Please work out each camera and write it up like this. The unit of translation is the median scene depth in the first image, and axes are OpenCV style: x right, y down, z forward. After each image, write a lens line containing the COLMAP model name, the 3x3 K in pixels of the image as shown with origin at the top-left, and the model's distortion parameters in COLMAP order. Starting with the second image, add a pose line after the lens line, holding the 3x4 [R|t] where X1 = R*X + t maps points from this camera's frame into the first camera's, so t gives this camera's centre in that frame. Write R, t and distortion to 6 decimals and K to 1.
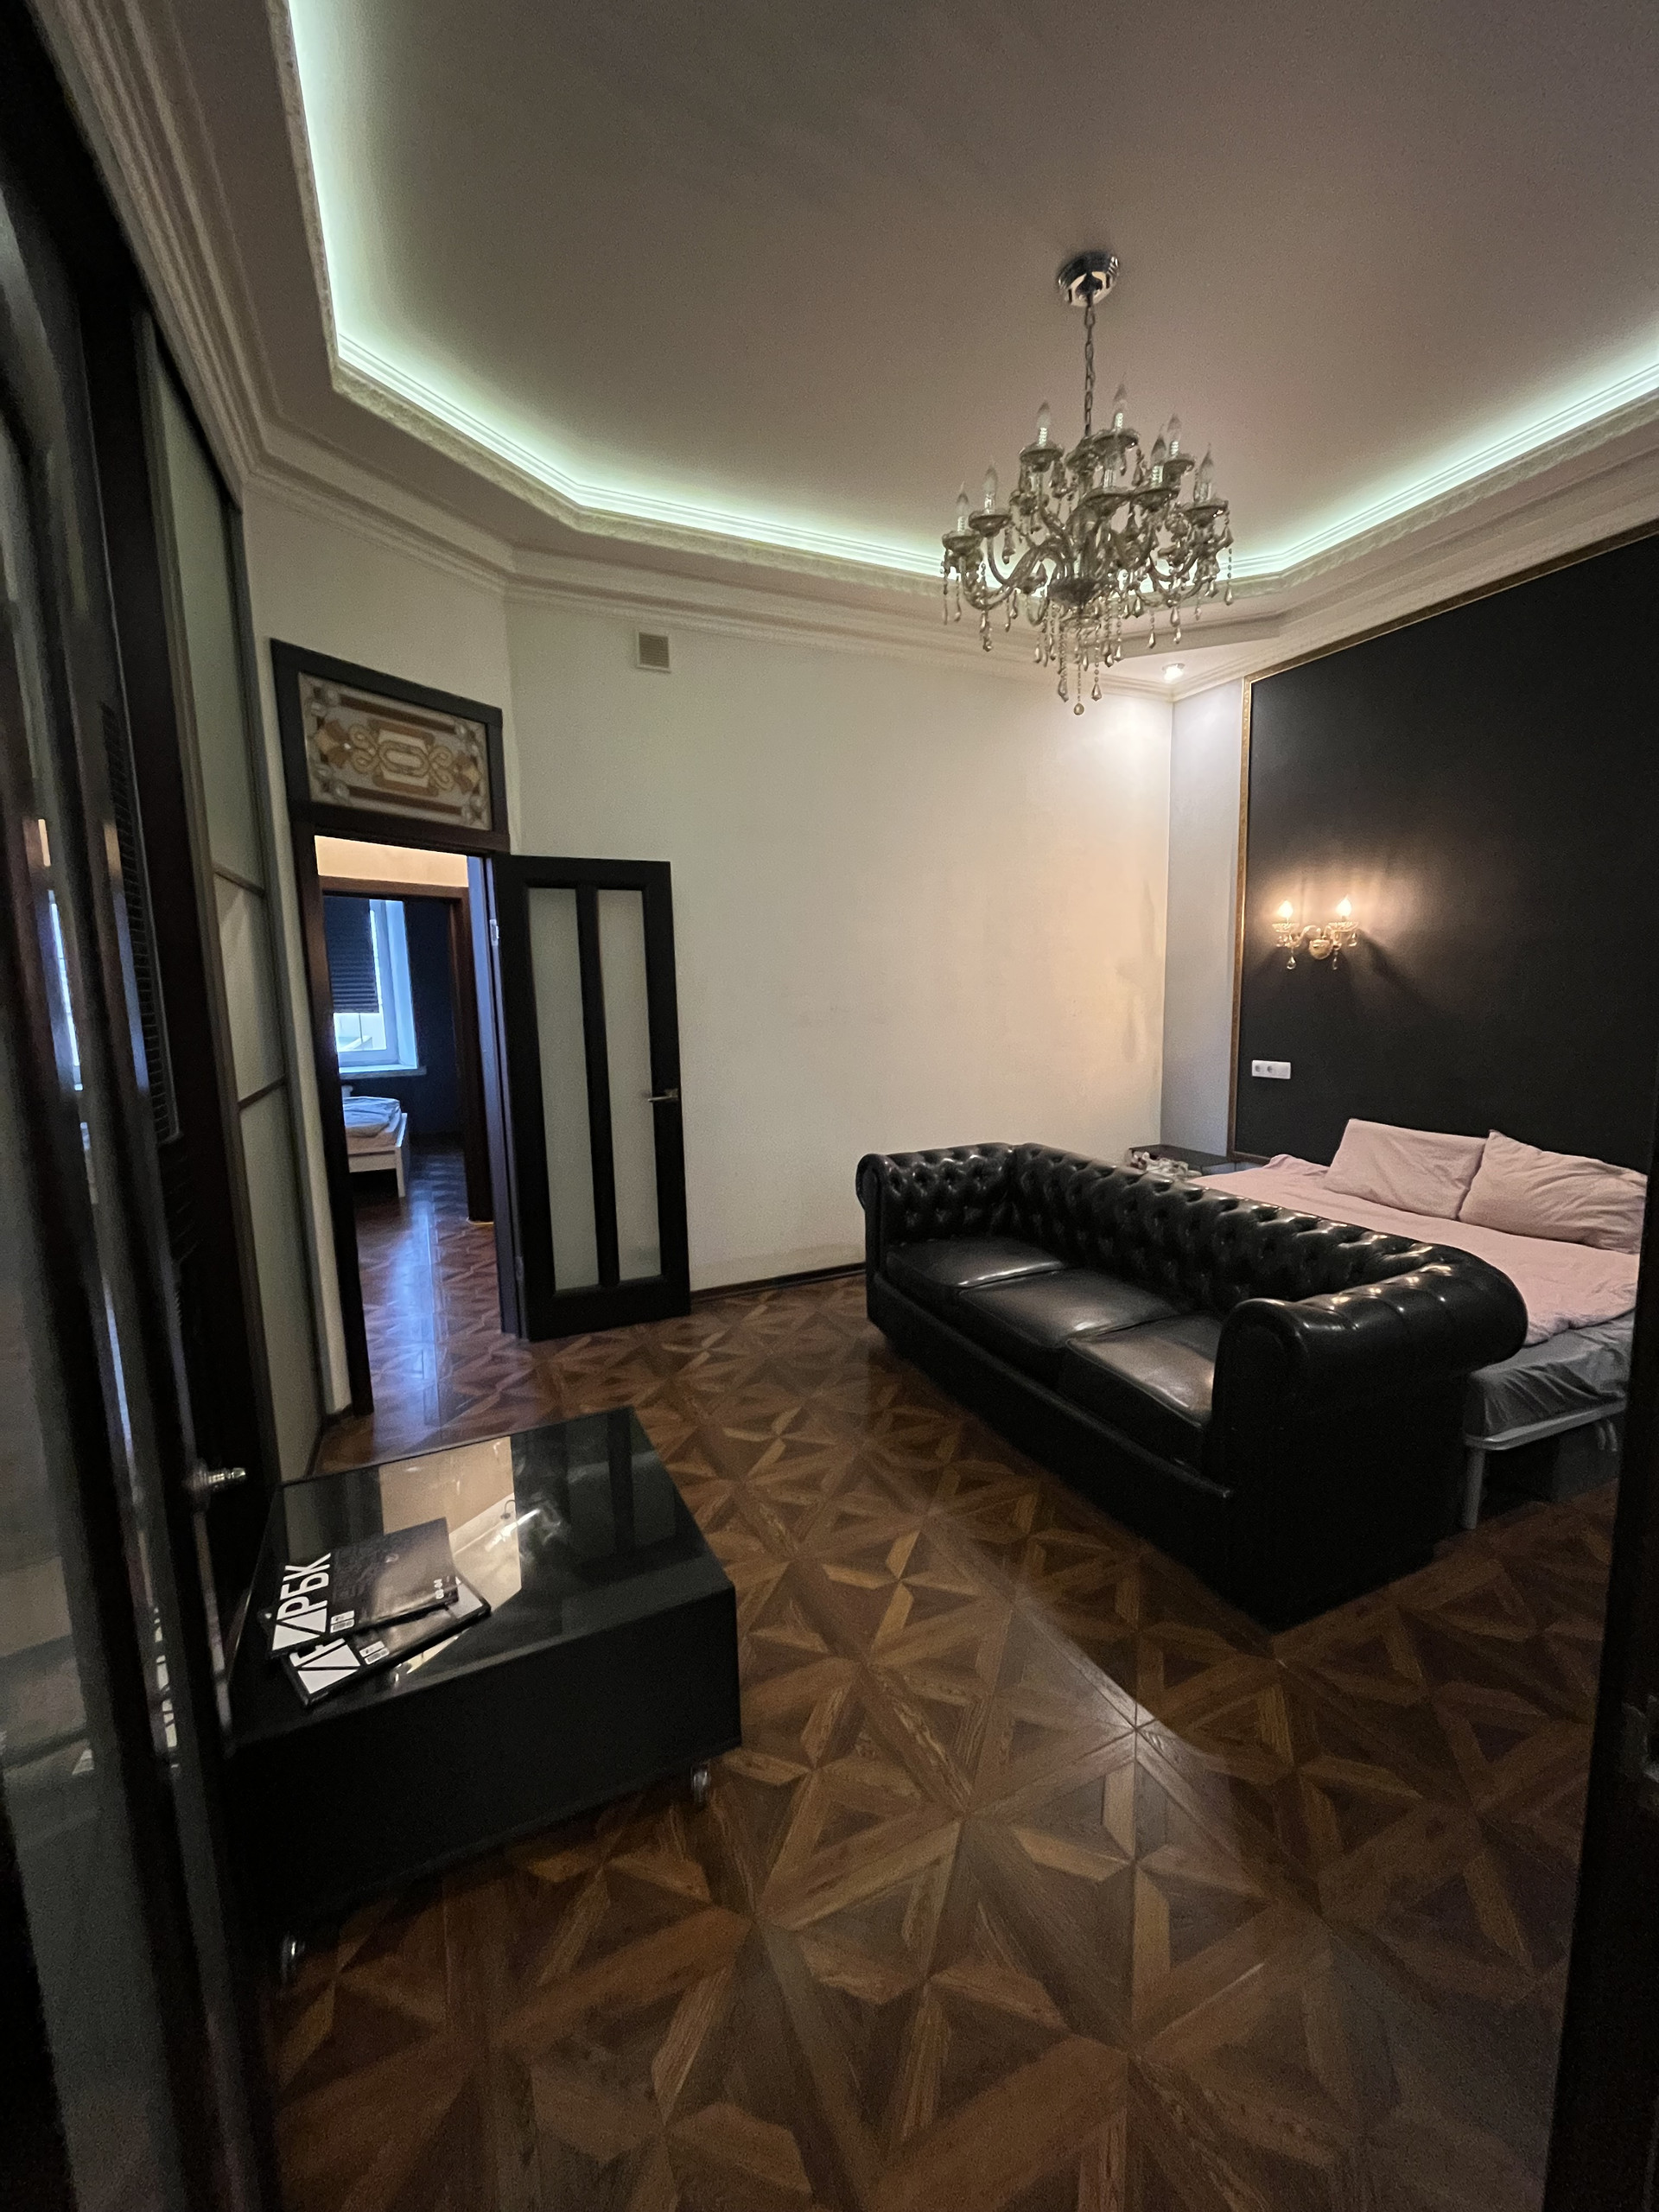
lens RADIAL K [[891.7, 0, 849.0], [0, 891.7, 1110.2], [0, 0, 1]] dist [-0.002591, -0.000456]
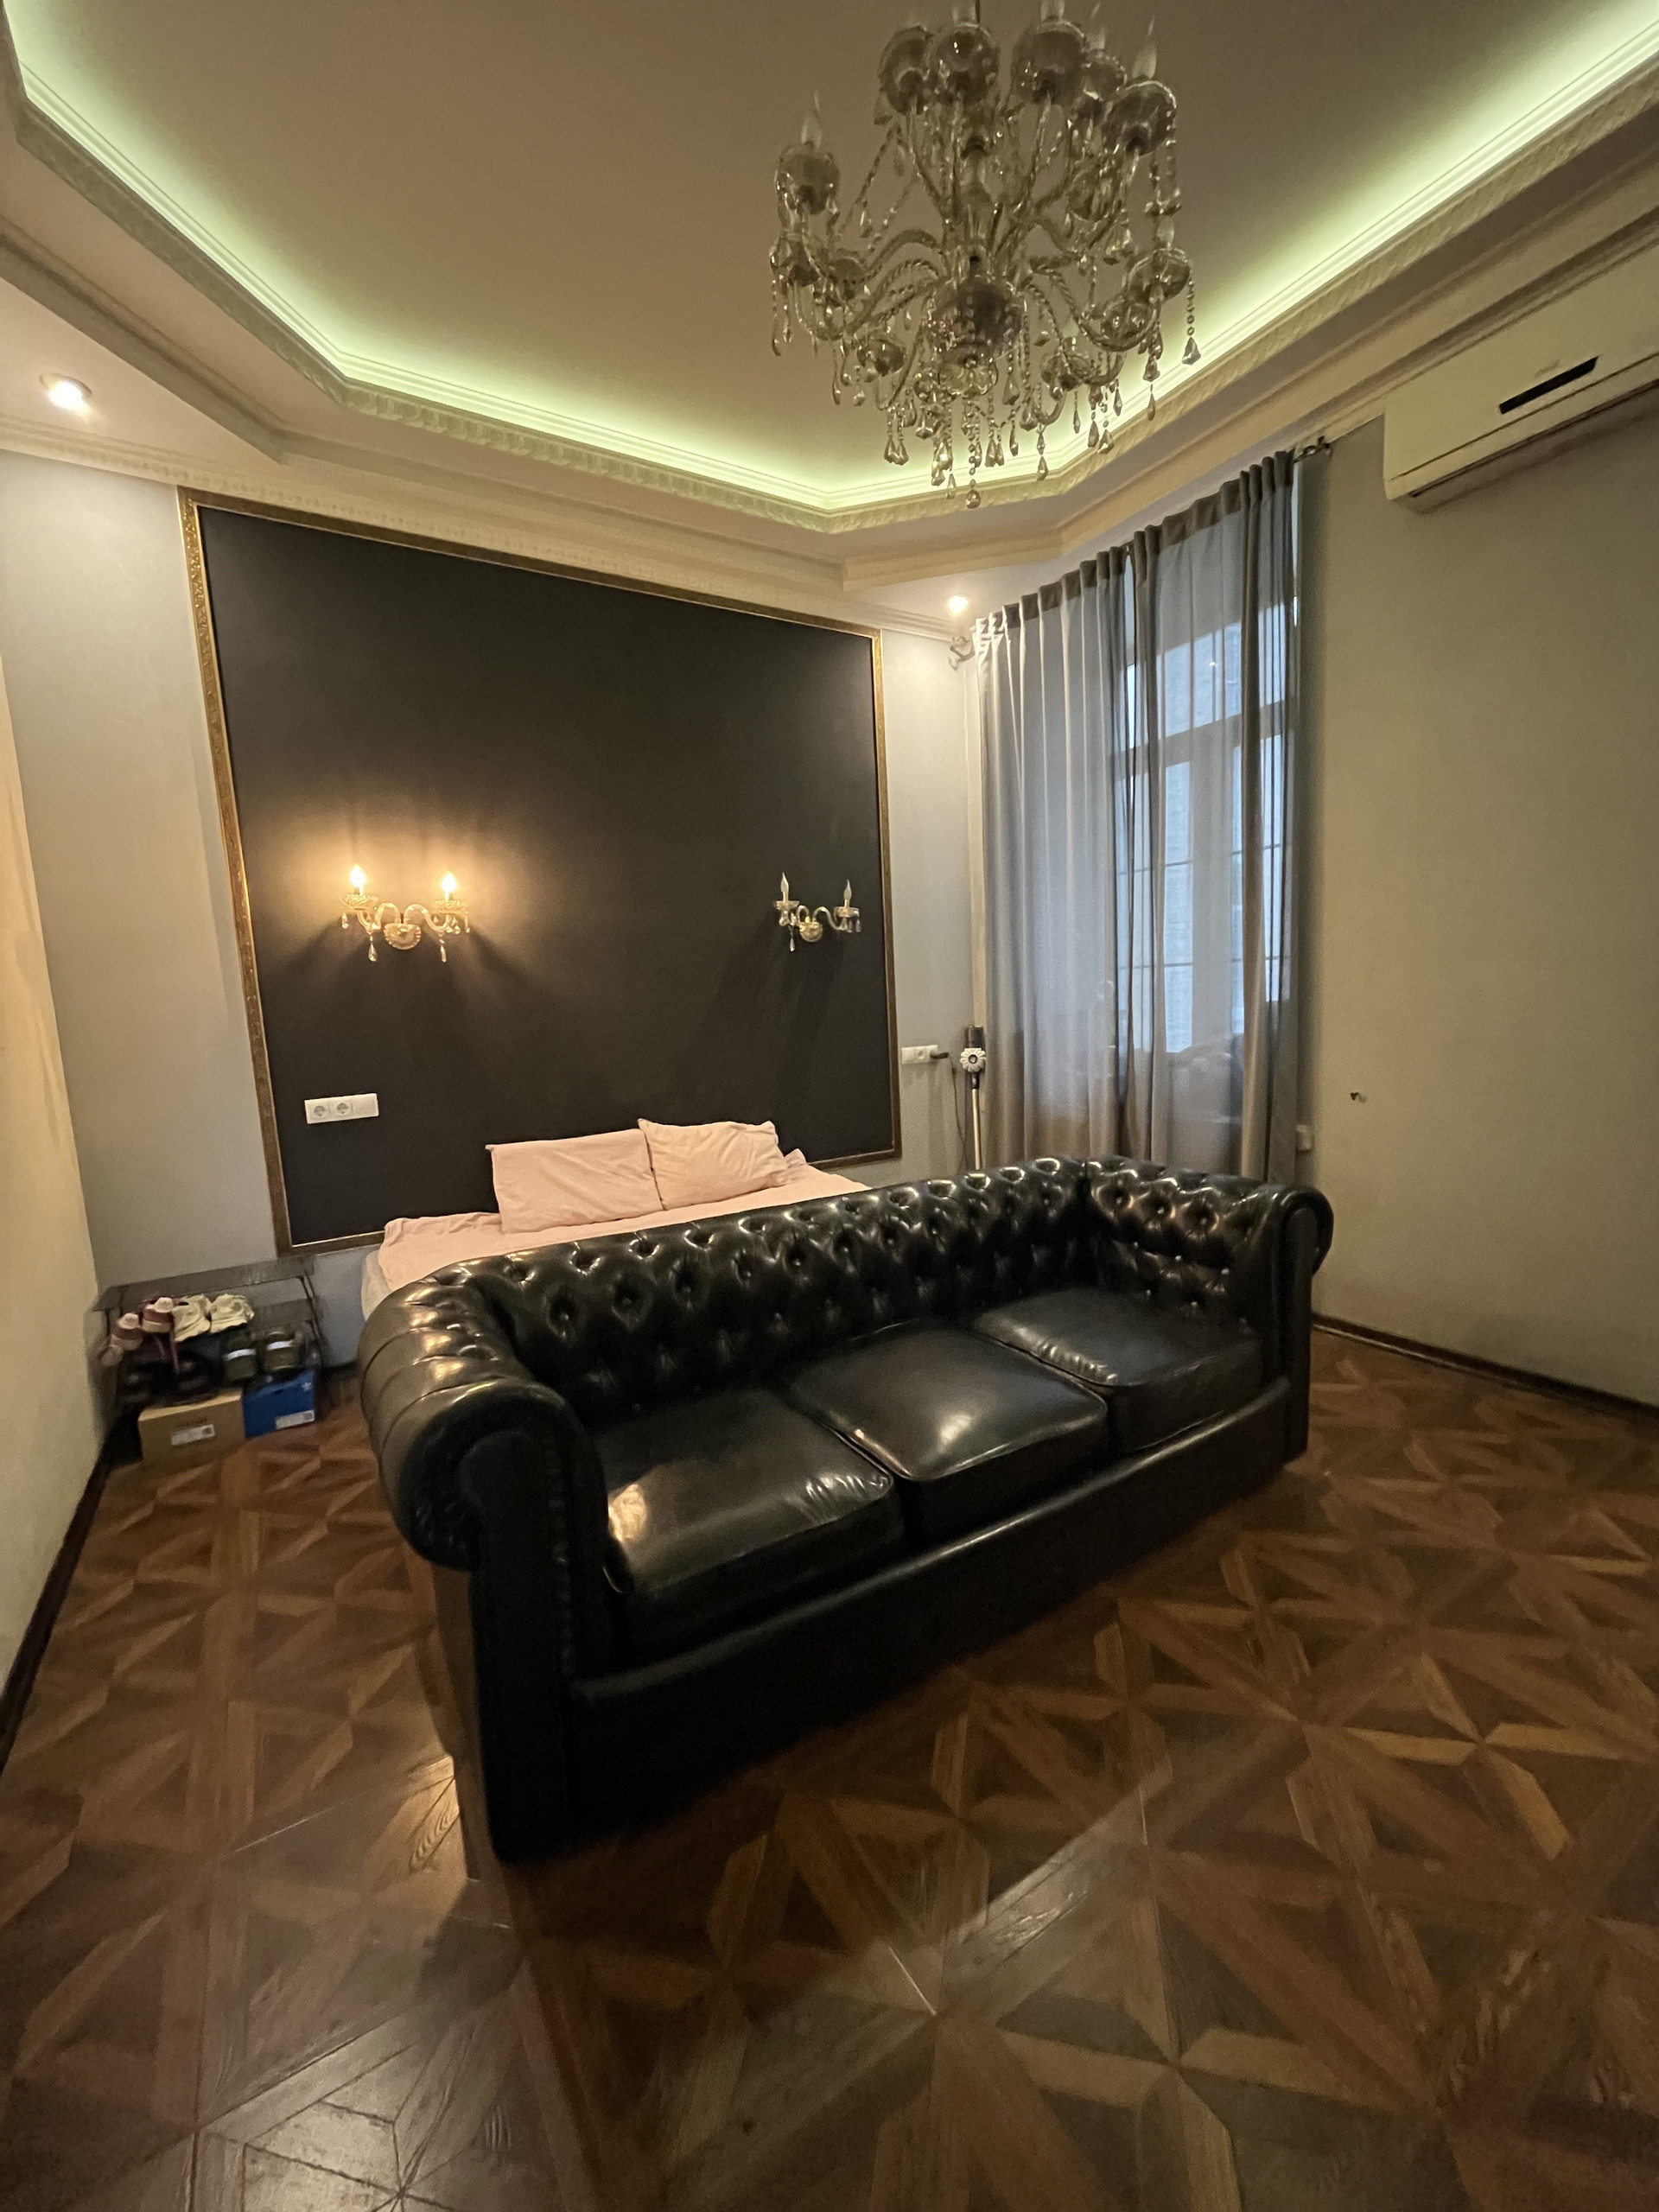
lens RADIAL K [[891.7, 0, 817.7], [0, 891.7, 1111.6], [0, 0, 1]] dist [-0.002591, -0.000456]
pose [[-0.104383, -0.098702, 0.989627, -0.278410], [0.189799, 0.974798, 0.117242, -0.061532], [-0.976258, 0.200068, -0.083019, 0.790505]]
